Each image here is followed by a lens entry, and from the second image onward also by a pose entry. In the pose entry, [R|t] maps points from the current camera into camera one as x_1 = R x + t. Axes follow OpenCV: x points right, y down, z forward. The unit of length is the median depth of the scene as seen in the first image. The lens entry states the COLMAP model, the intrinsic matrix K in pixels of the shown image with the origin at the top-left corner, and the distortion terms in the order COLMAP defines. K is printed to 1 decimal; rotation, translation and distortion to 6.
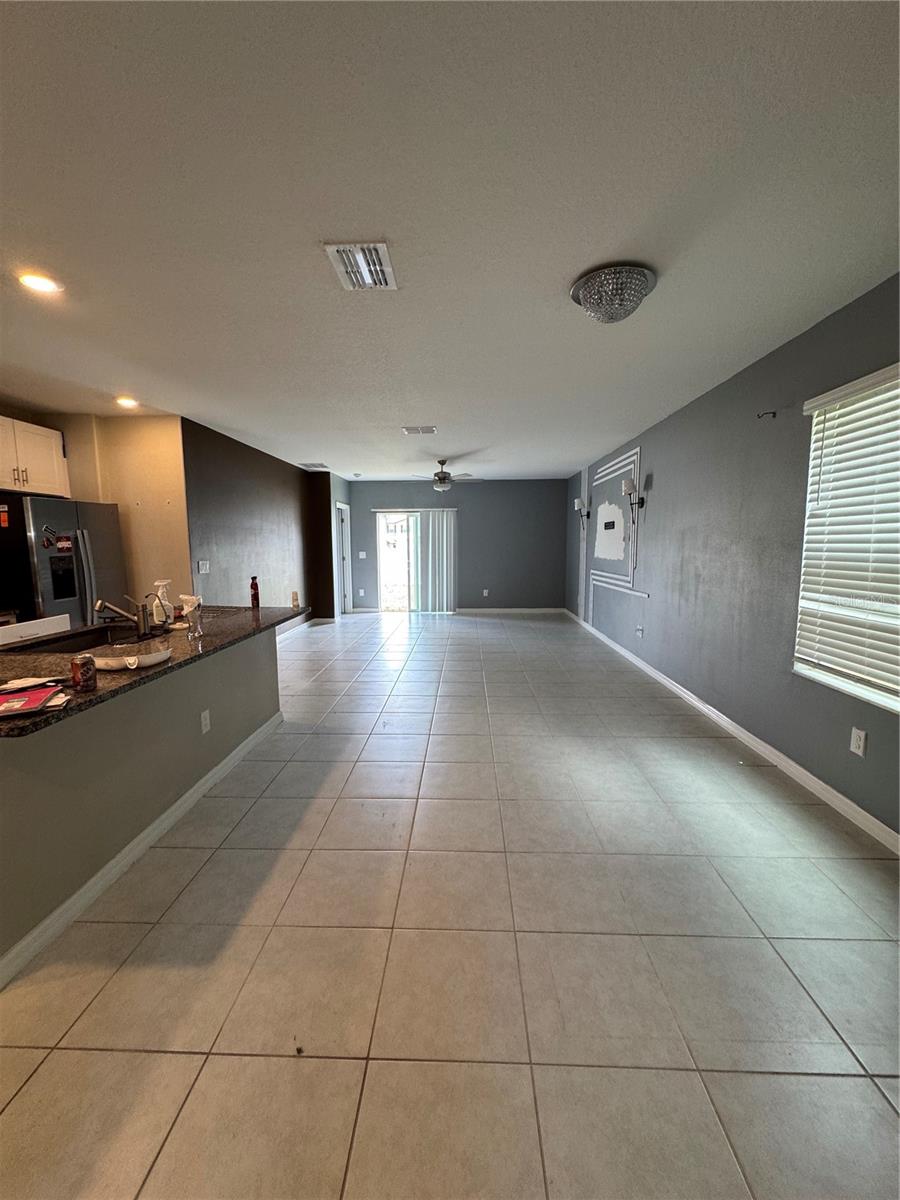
lens RADIAL K [[477.4, 0, 447.7], [0, 477.4, 600.9], [0, 0, 1]] dist [-0.002461, -0.000093]
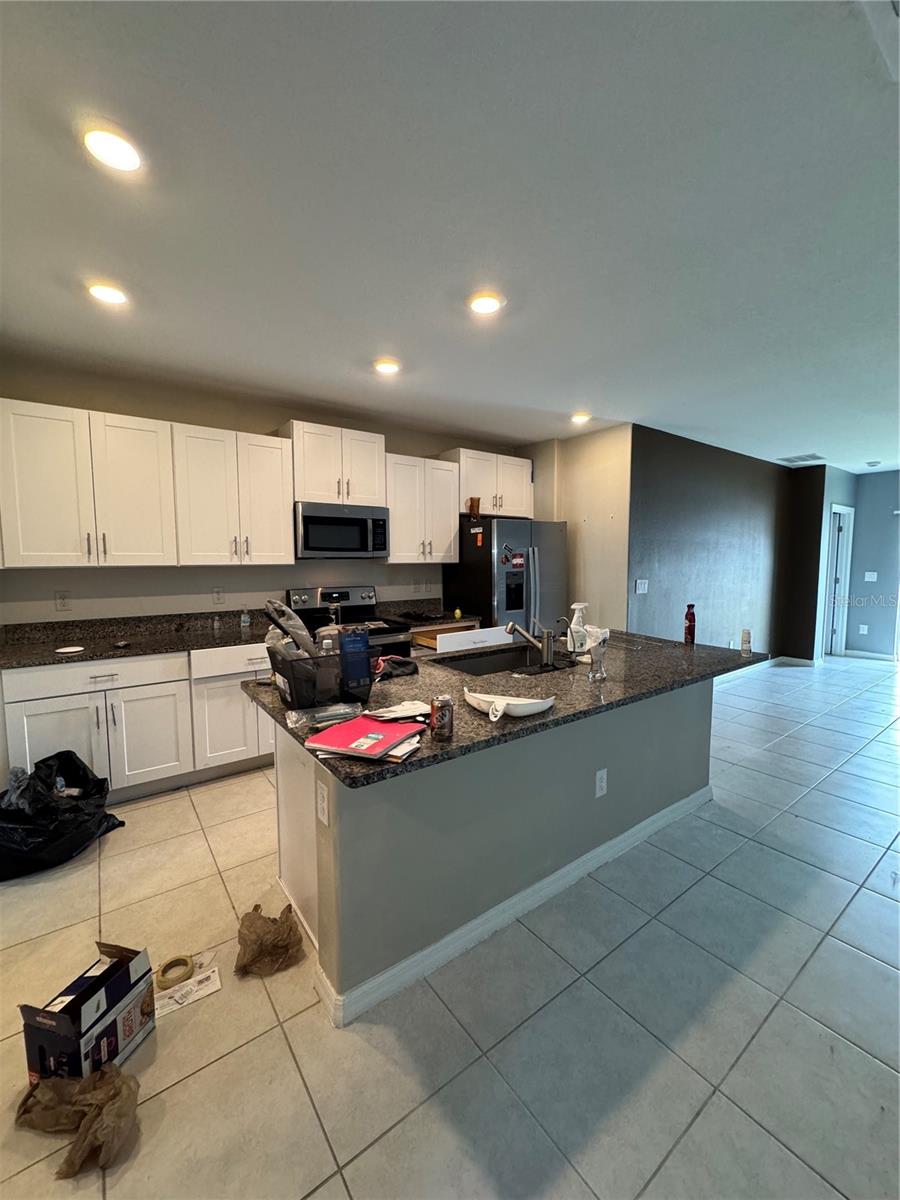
lens RADIAL K [[477.4, 0, 453.6], [0, 477.4, 597.9], [0, 0, 1]] dist [-0.002461, -0.000093]
pose [[0.628283, 0.069010, -0.774918, -0.044864], [-0.096170, 0.995308, 0.010665, -0.031858], [0.772018, 0.067824, 0.631972, 0.202883]]
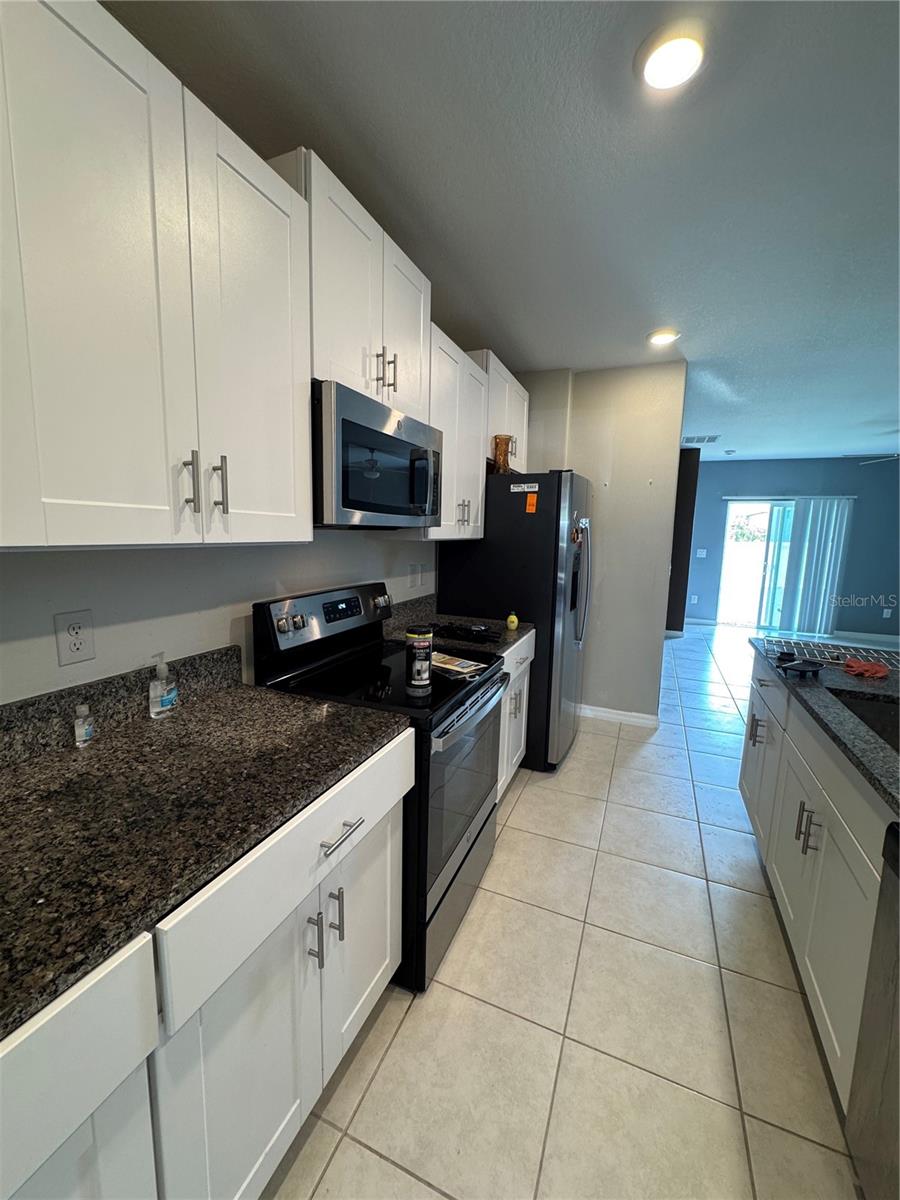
lens RADIAL K [[477.4, 0, 449.1], [0, 477.4, 597.8], [0, 0, 1]] dist [-0.002461, -0.000093]
pose [[0.934494, 0.078082, -0.347311, -0.736177], [-0.072789, 0.996946, 0.028280, -0.032095], [0.348459, -0.001147, 0.937323, 0.238476]]
